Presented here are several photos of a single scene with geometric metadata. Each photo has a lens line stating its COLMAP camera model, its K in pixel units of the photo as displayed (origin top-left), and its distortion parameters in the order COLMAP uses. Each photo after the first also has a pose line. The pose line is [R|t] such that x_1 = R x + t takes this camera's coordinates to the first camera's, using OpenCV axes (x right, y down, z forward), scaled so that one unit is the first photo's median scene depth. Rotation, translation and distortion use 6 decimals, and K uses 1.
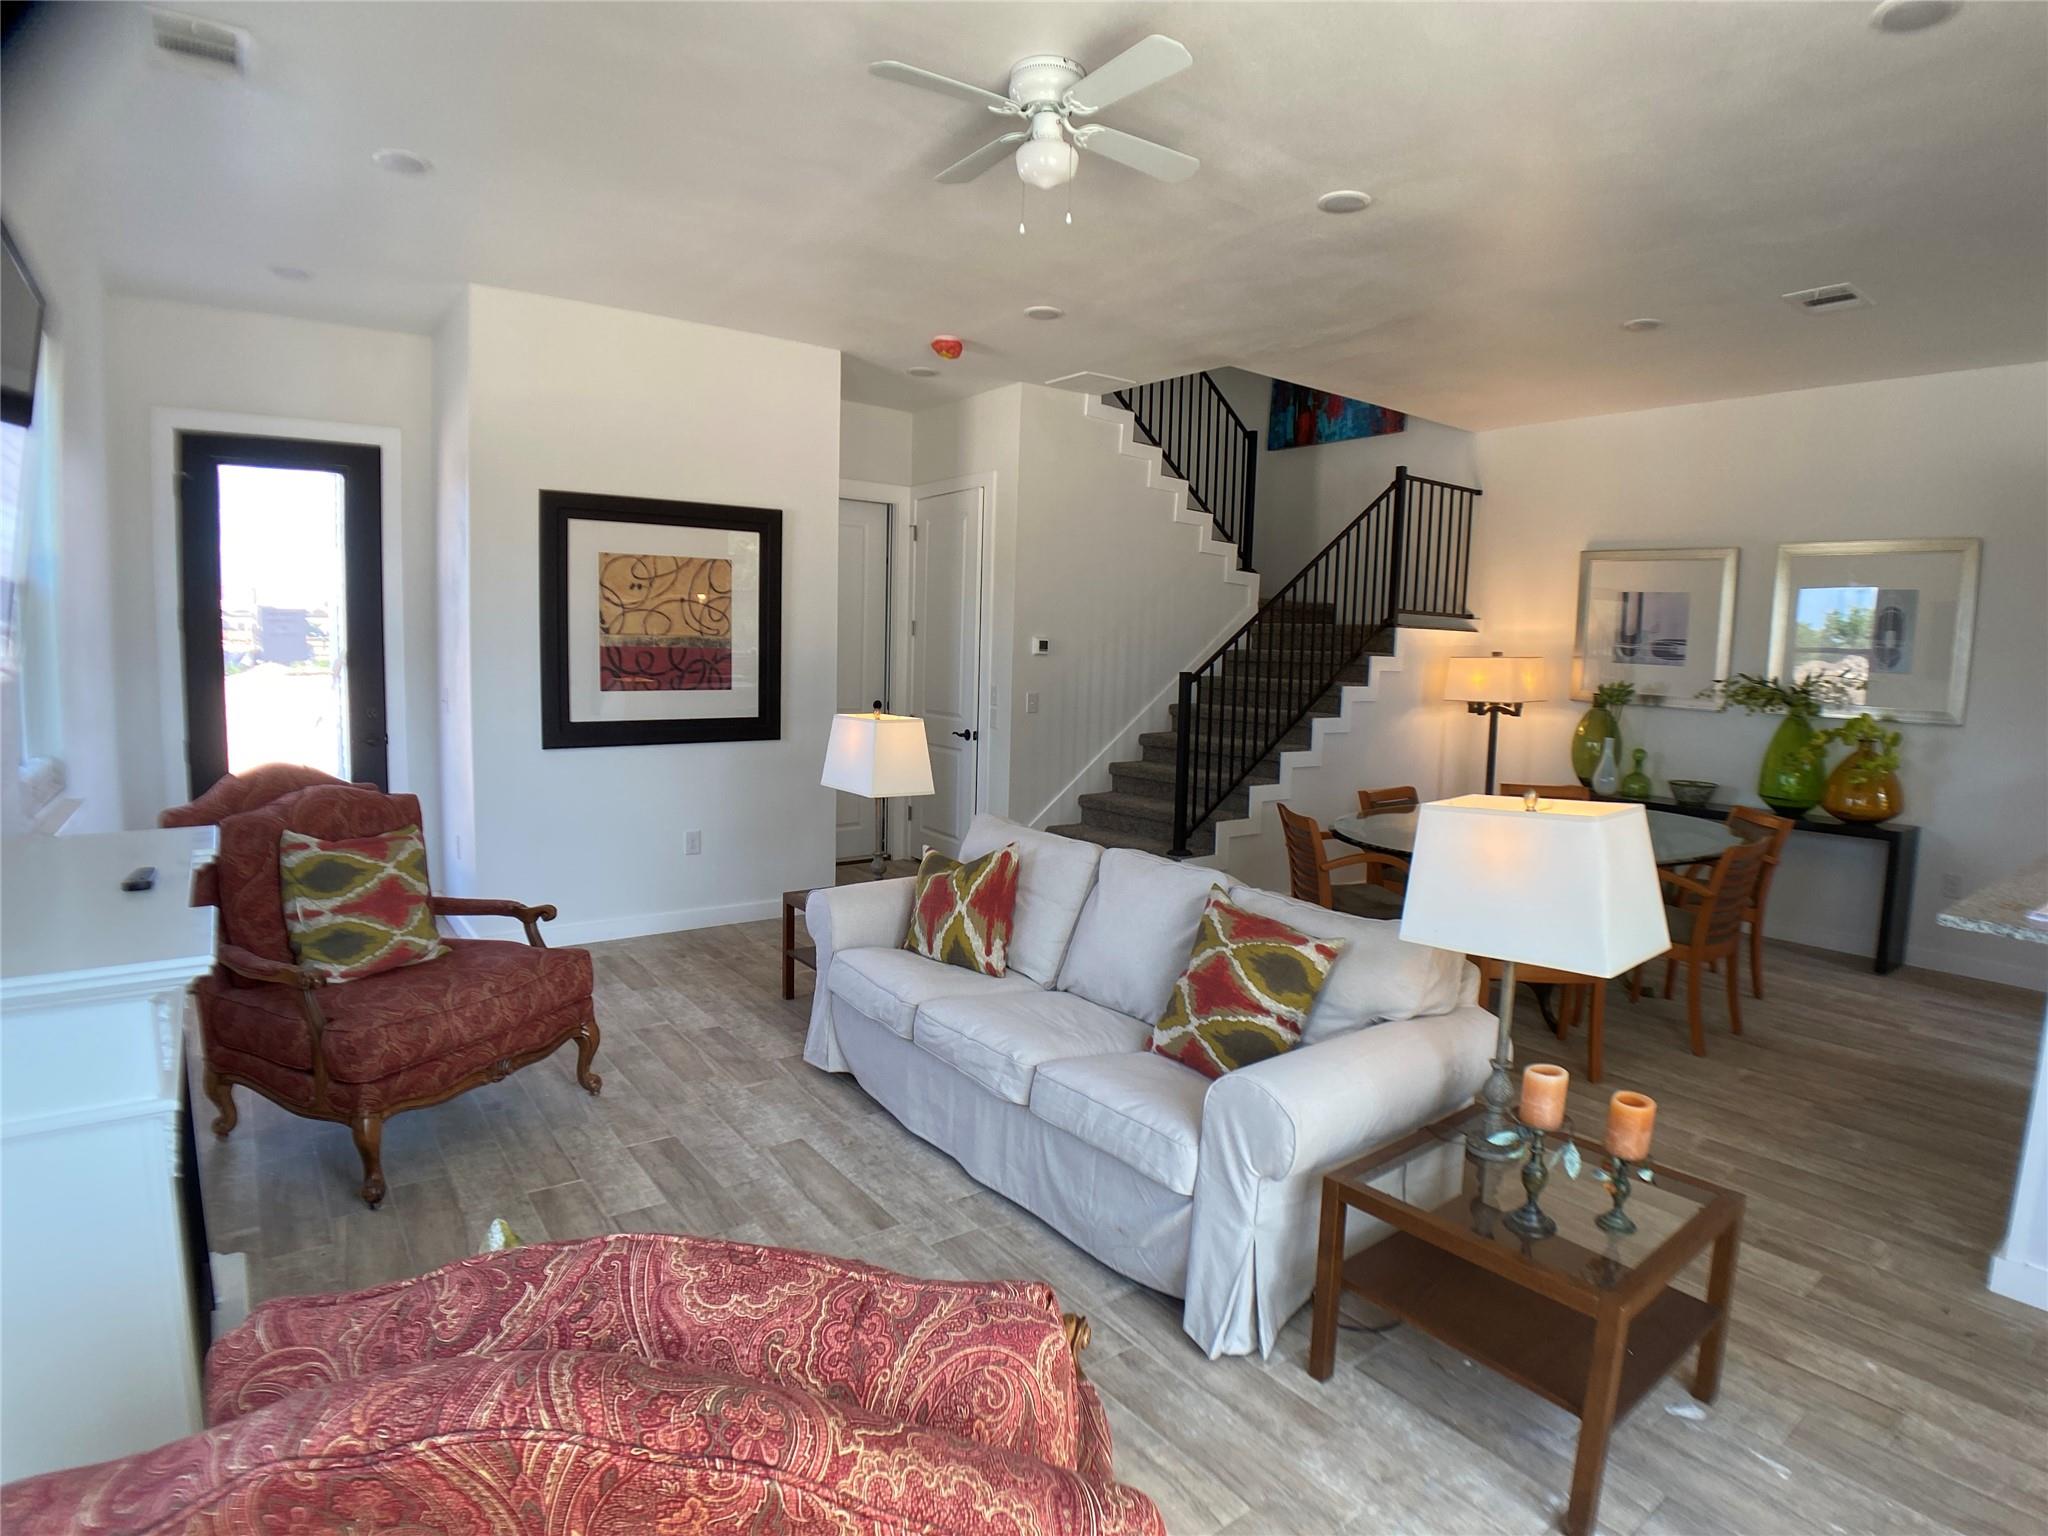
lens RADIAL K [[1094.0, 0, 1042.6], [0, 1094.0, 754.5], [0, 0, 1]] dist [-0.088027, 0.012856]
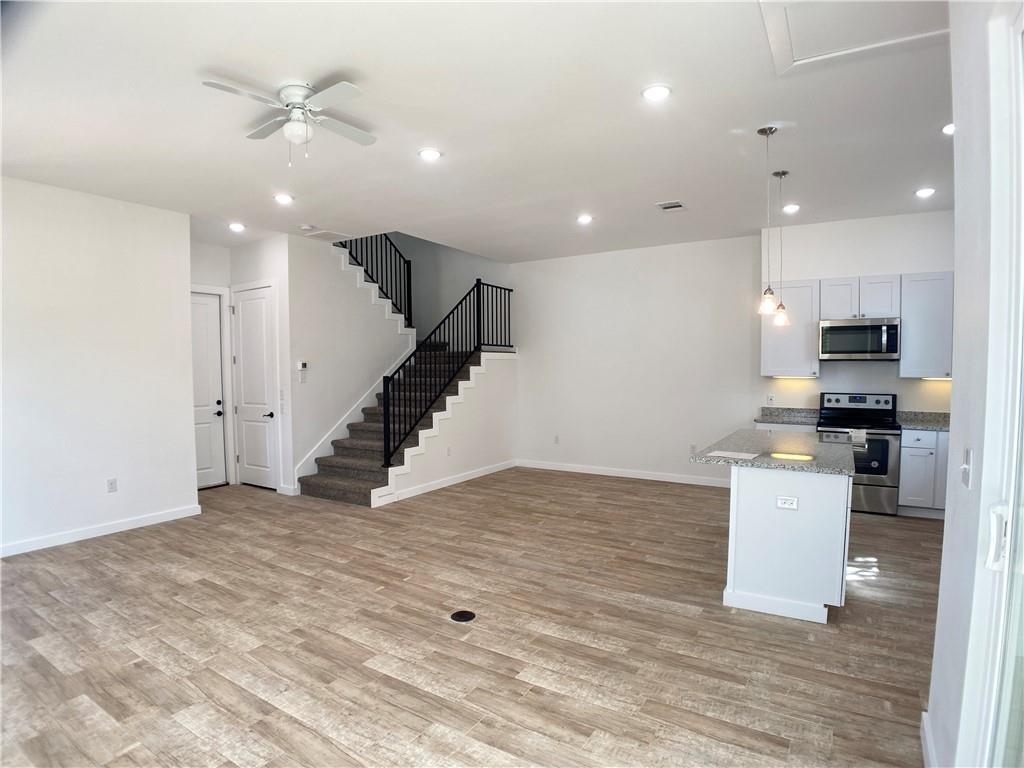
lens RADIAL K [[547.0, 0, 509.5], [0, 547.0, 398.6], [0, 0, 1]] dist [-0.088027, 0.012856]
pose [[0.934098, -0.056250, 0.352558, -0.040324], [0.068518, 0.997398, -0.022406, 0.017051], [-0.350380, 0.045086, 0.935522, -0.177925]]
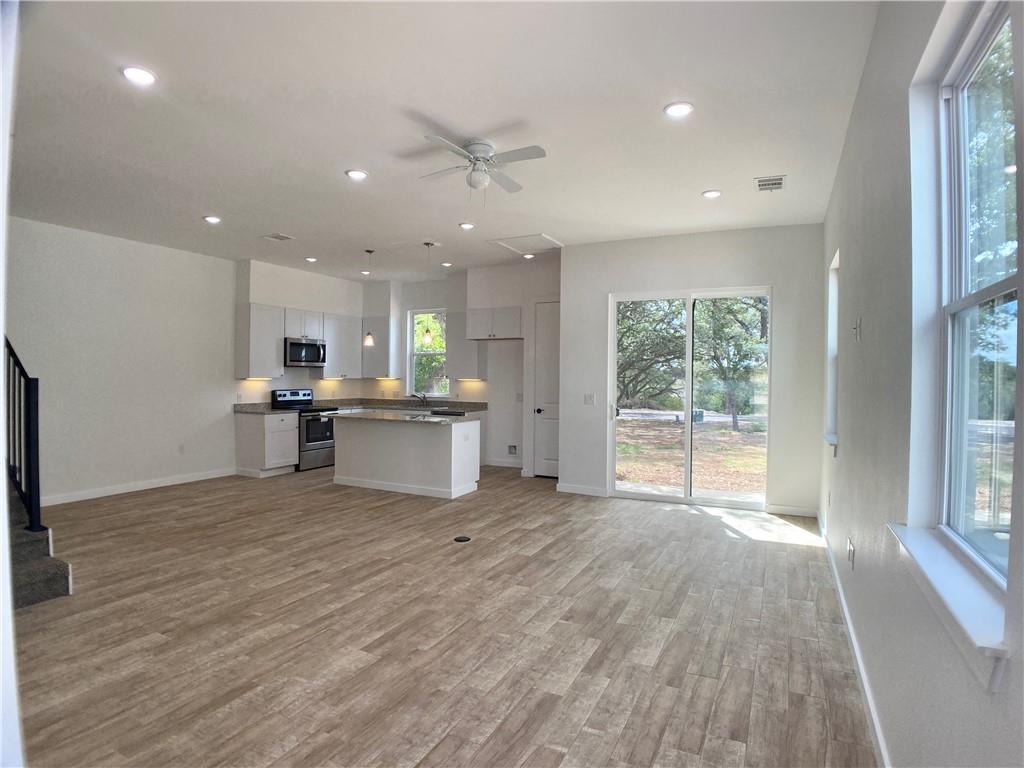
lens RADIAL K [[547.0, 0, 518.8], [0, 547.0, 386.4], [0, 0, 1]] dist [-0.088027, 0.012856]
pose [[-0.450075, -0.051748, 0.891490, -2.696655], [0.063970, 0.993886, 0.089988, -0.366281], [-0.890696, 0.097530, -0.444013, 3.328813]]
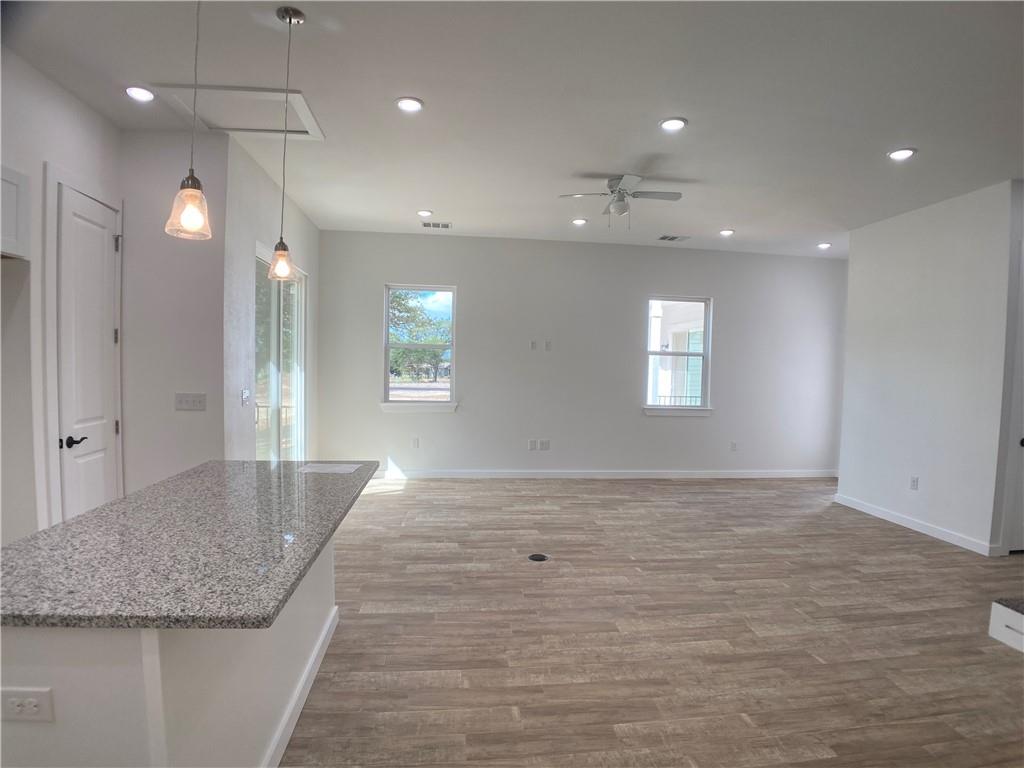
lens RADIAL K [[547.0, 0, 505.4], [0, 547.0, 388.0], [0, 0, 1]] dist [-0.088027, 0.012856]
pose [[-0.515446, -0.004848, -0.856908, 3.286297], [-0.121670, 0.990267, 0.067585, -0.220275], [0.848240, 0.139096, -0.511019, 3.458768]]
